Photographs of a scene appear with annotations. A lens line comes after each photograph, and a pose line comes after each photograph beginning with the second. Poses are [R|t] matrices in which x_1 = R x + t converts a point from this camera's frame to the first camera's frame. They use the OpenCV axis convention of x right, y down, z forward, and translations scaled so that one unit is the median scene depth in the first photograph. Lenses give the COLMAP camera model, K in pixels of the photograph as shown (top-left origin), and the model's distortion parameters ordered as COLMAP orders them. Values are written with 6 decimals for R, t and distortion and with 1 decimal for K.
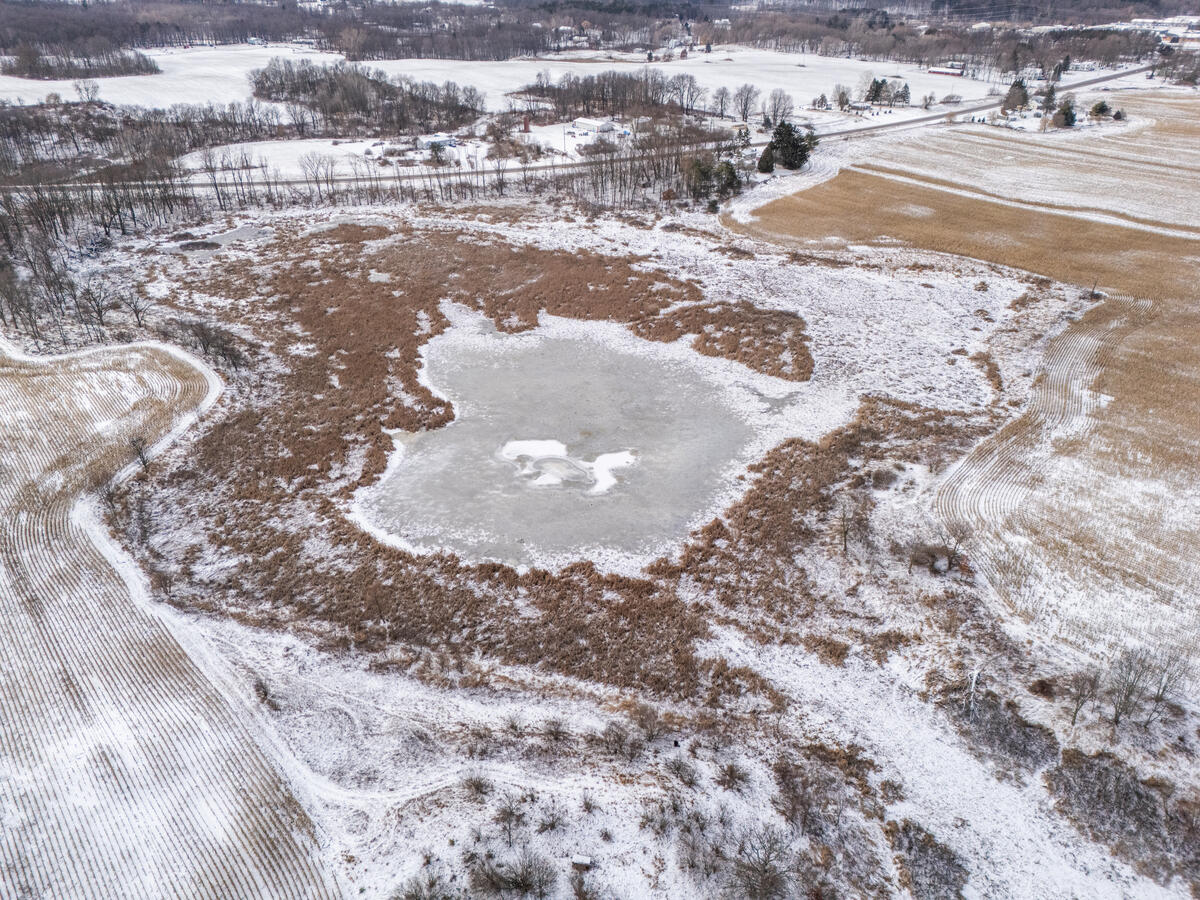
lens RADIAL K [[860.6, 0, 600.0], [0, 860.6, 450.0], [0, 0, 1]] dist [0.104217, -0.113305]
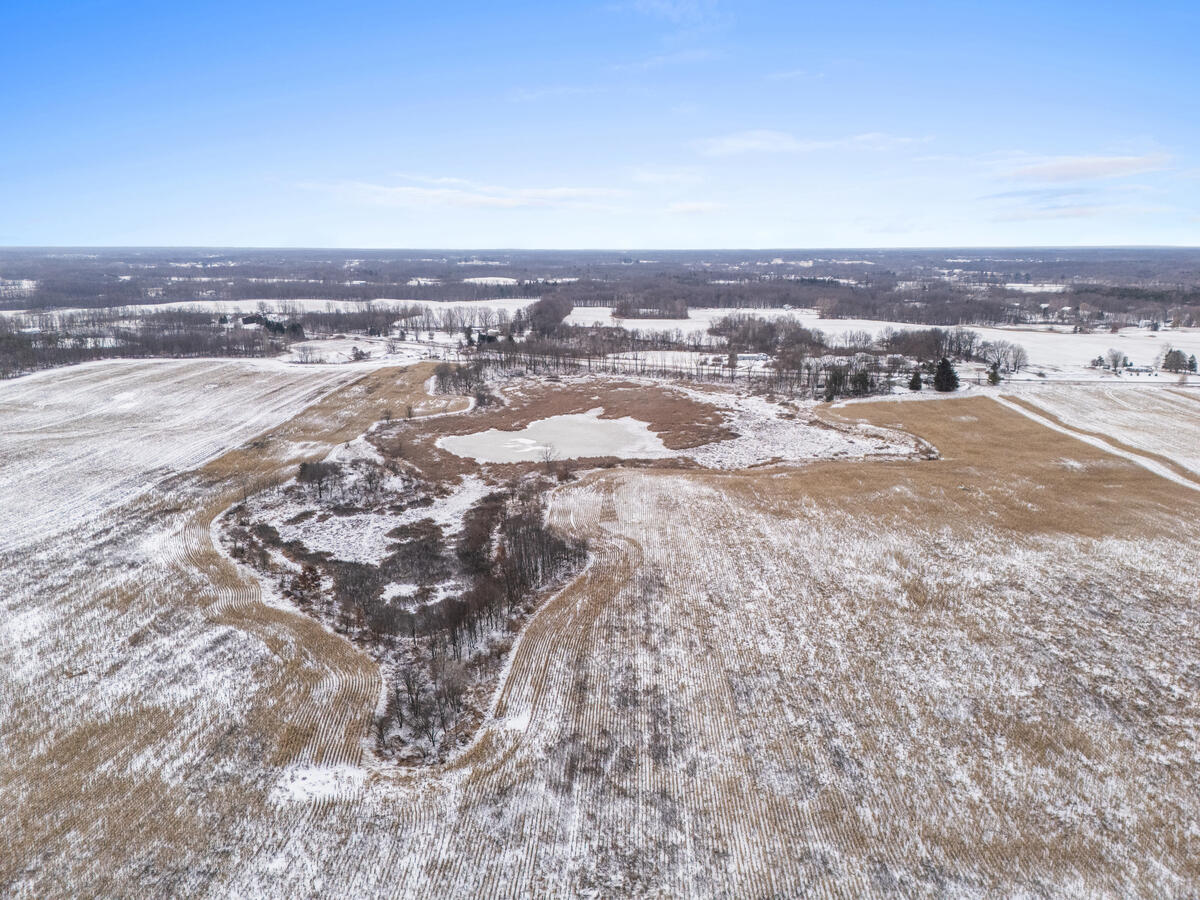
lens RADIAL K [[860.6, 0, 600.0], [0, 860.6, 450.0], [0, 0, 1]] dist [0.104217, -0.113305]
pose [[0.733810, 0.154739, -0.661497, 1.011445], [-0.338373, 0.927588, -0.158380, 0.201185], [0.589090, 0.340053, 0.733033, -0.337034]]
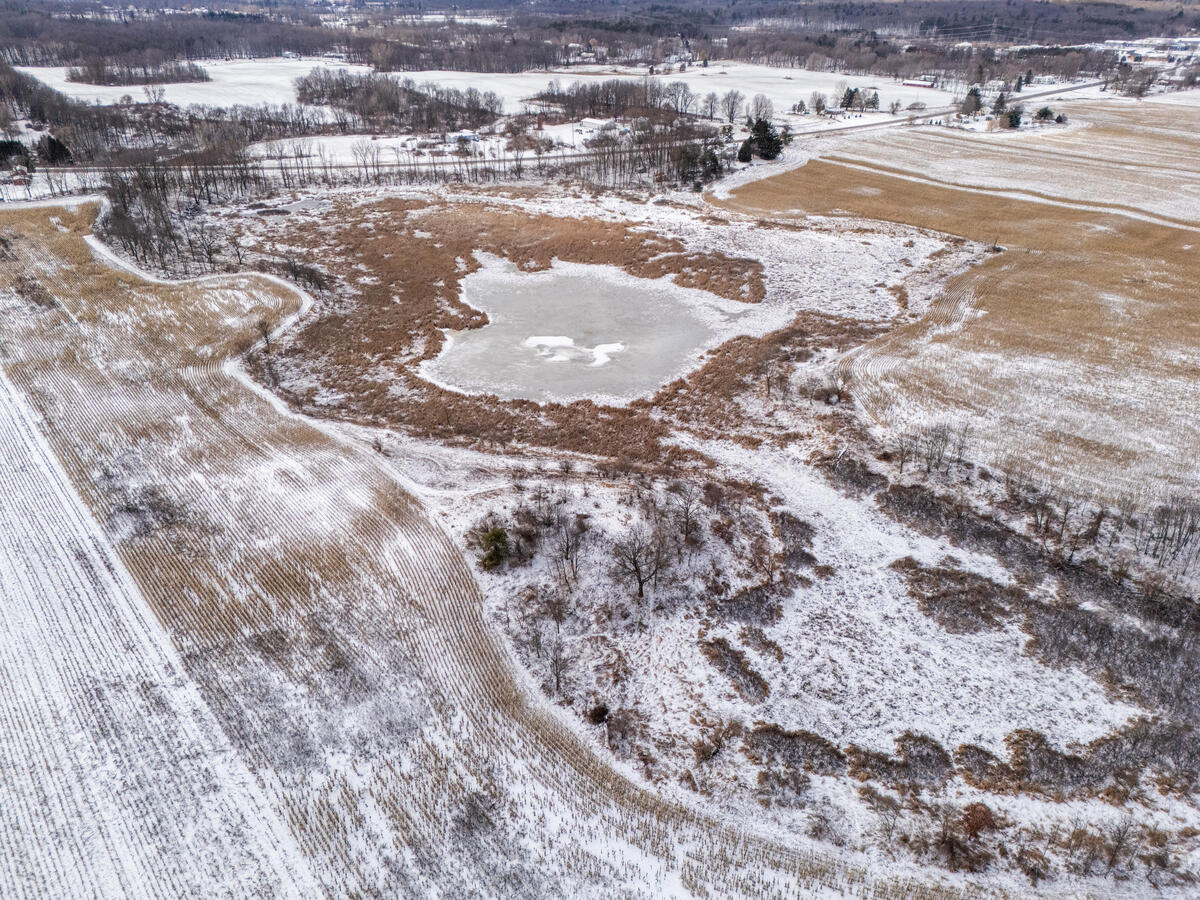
lens RADIAL K [[858.9, 0, 600.0], [0, 858.9, 450.0], [0, 0, 1]] dist [0.118264, -0.146997]
pose [[0.999954, 0.007619, -0.005842, 0.007521], [-0.007737, 0.999764, -0.020324, 0.127342], [0.005686, 0.020368, 0.999776, -0.221053]]
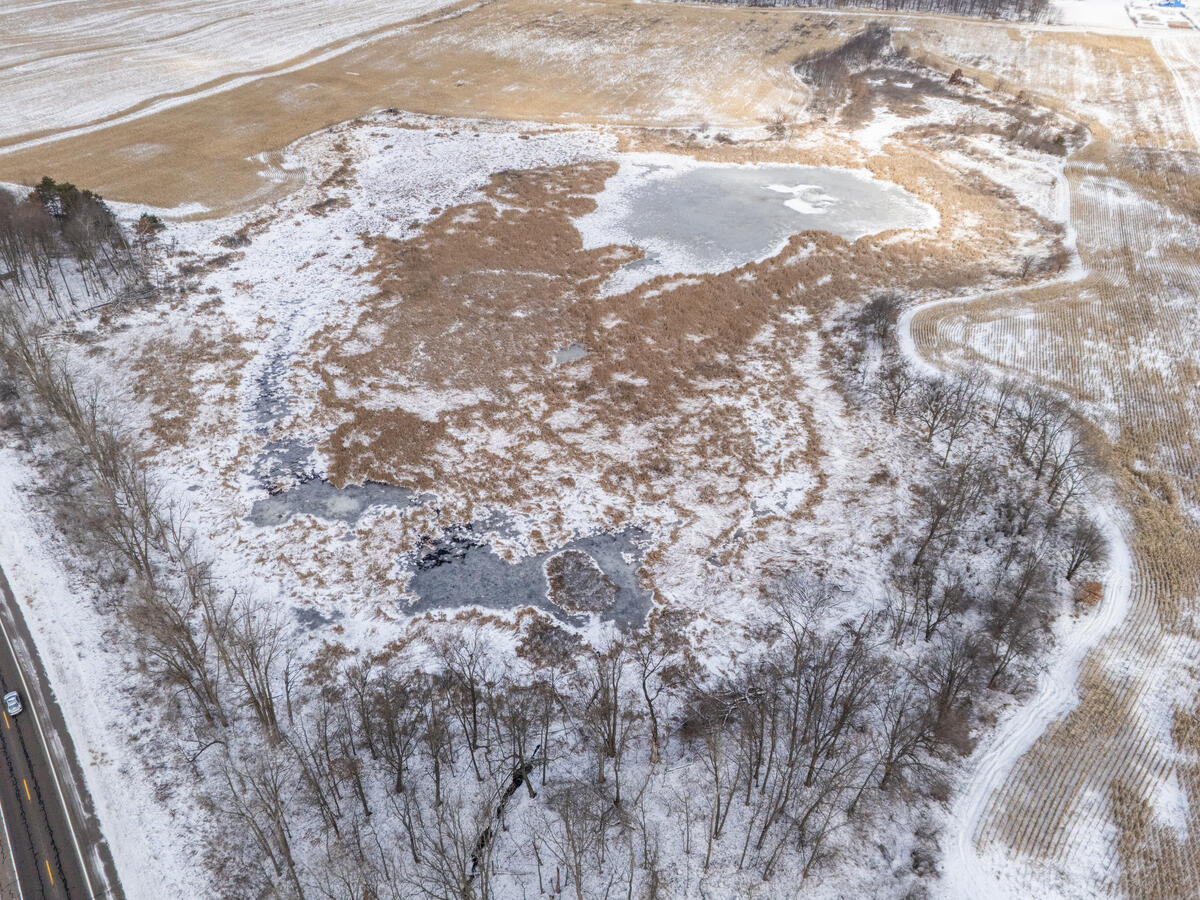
lens RADIAL K [[860.6, 0, 600.0], [0, 860.6, 450.0], [0, 0, 1]] dist [0.104217, -0.113305]
pose [[-0.455633, -0.515954, 0.725390, -0.802551], [0.433101, 0.583447, 0.687033, -0.614556], [-0.777704, 0.627201, -0.042377, 1.040208]]
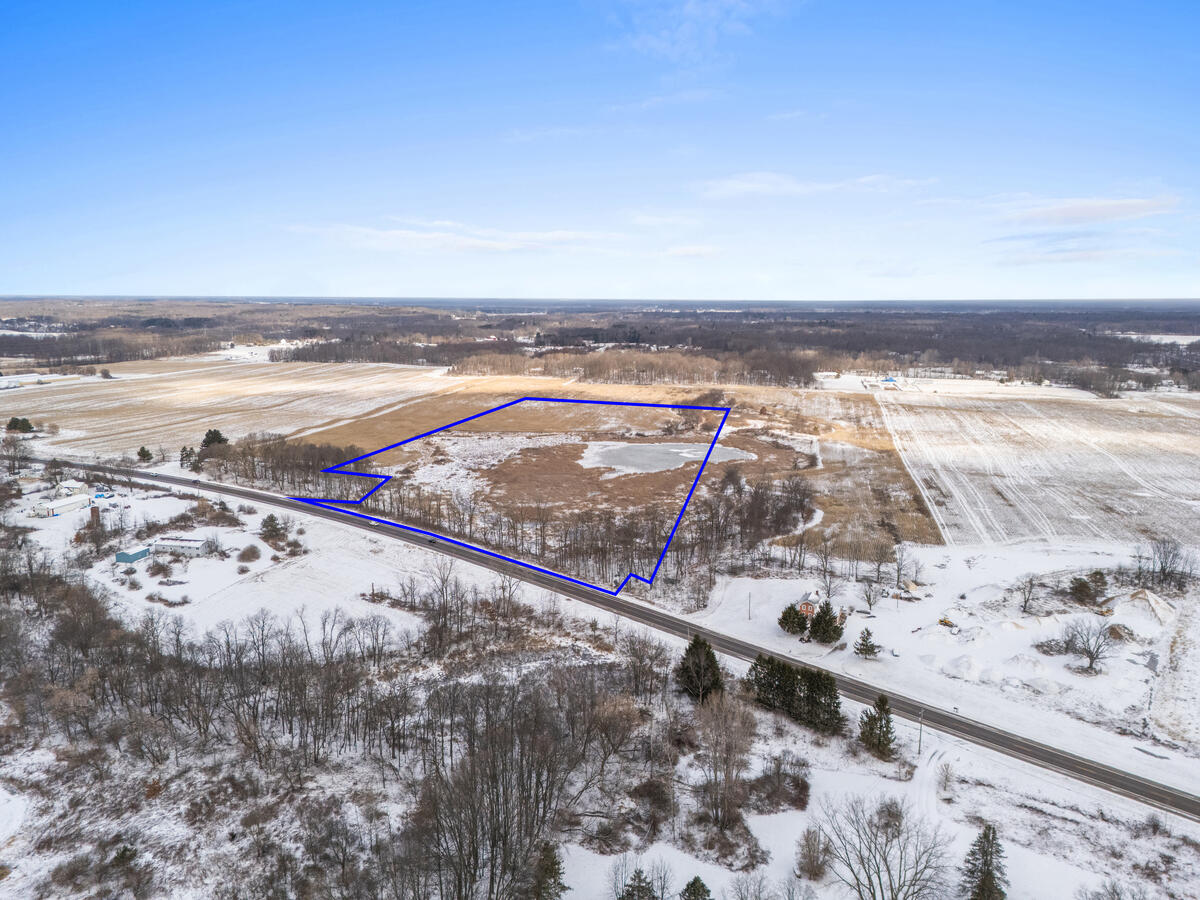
lens RADIAL K [[860.6, 0, 600.0], [0, 860.6, 450.0], [0, 0, 1]] dist [0.104217, -0.113305]
pose [[-0.574165, -0.148579, 0.805146, -1.446768], [0.403503, 0.804325, 0.436174, -0.903970], [-0.712405, 0.575314, -0.401862, 1.532318]]
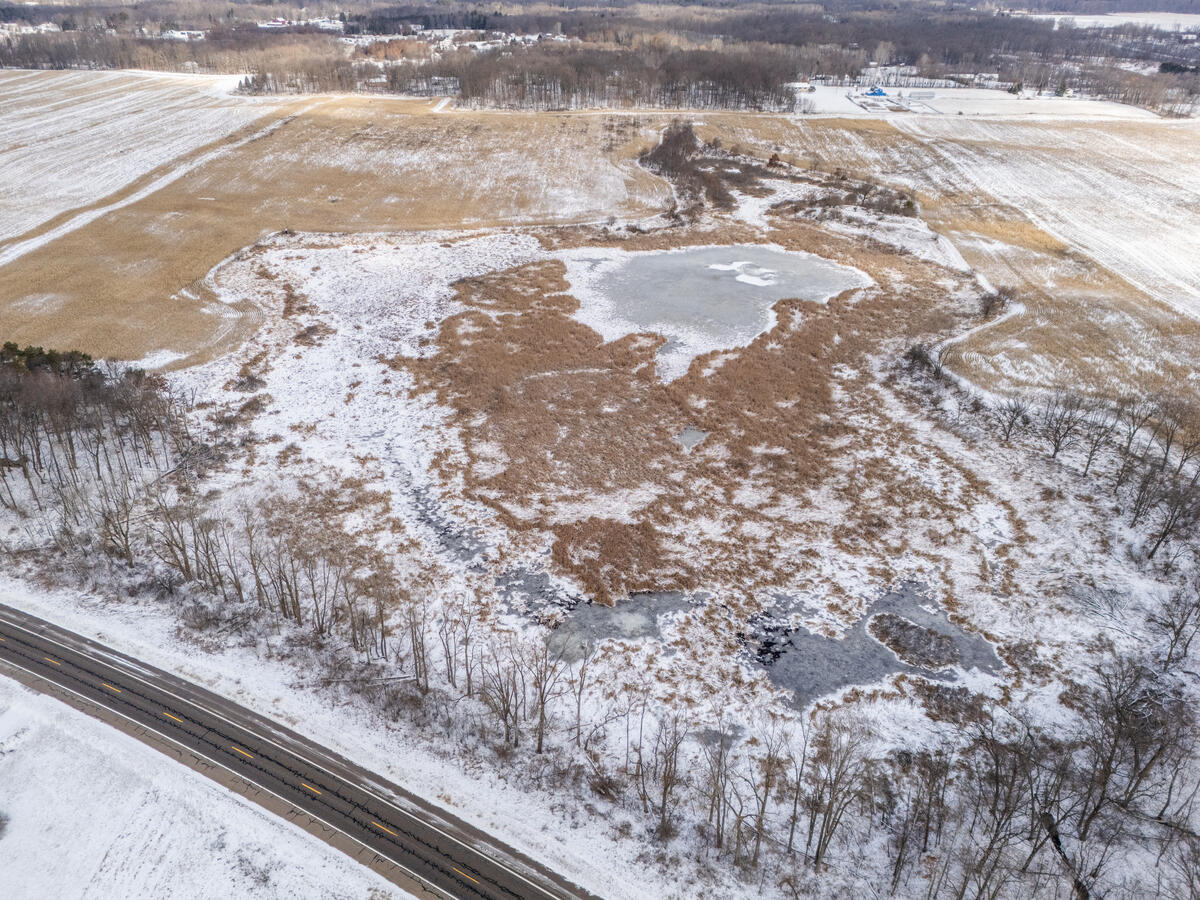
lens RADIAL K [[860.6, 0, 600.0], [0, 860.6, 450.0], [0, 0, 1]] dist [0.104217, -0.113305]
pose [[-0.732664, -0.339485, 0.589876, -0.614762], [0.328616, 0.582529, 0.743419, -0.738534], [-0.595999, 0.738519, -0.315238, 1.256307]]
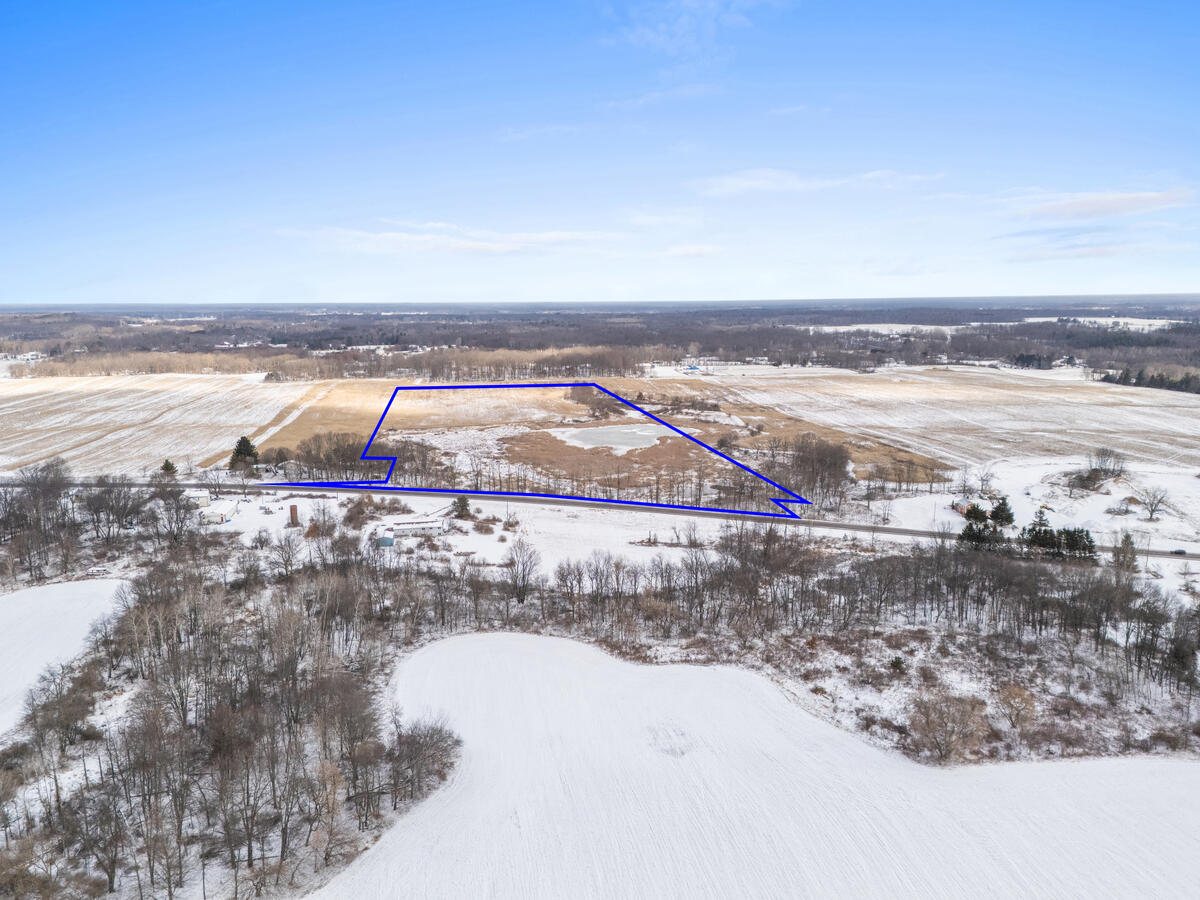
lens RADIAL K [[860.6, 0, 600.0], [0, 860.6, 450.0], [0, 0, 1]] dist [0.104217, -0.113305]
pose [[-0.840074, -0.083798, 0.535961, -1.104382], [0.280440, 0.778644, 0.561308, -1.195981], [-0.464359, 0.621845, -0.630618, 2.072518]]
